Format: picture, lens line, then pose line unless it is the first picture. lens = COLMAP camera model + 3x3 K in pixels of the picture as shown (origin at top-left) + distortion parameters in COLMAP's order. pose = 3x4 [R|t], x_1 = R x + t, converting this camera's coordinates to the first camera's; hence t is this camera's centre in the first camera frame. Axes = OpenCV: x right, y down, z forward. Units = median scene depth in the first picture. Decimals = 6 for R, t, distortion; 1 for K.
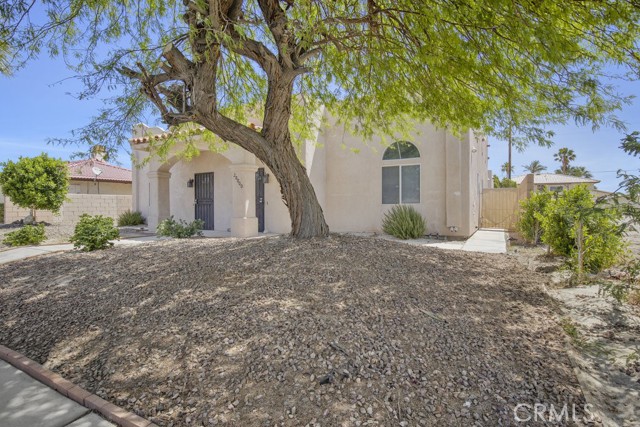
lens RADIAL K [[345.5, 0, 318.2], [0, 345.5, 212.5], [0, 0, 1]] dist [-0.003486, -0.000110]
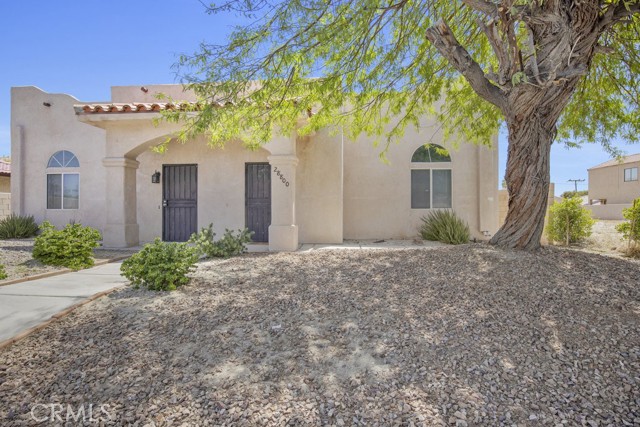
lens RADIAL K [[345.5, 0, 320.4], [0, 345.5, 213.7], [0, 0, 1]] dist [-0.003486, -0.000110]
pose [[0.906365, 0.001541, 0.422493, -0.411200], [0.001451, 0.999976, -0.006759, -0.004386], [-0.422493, 0.006739, 0.906341, 0.232936]]
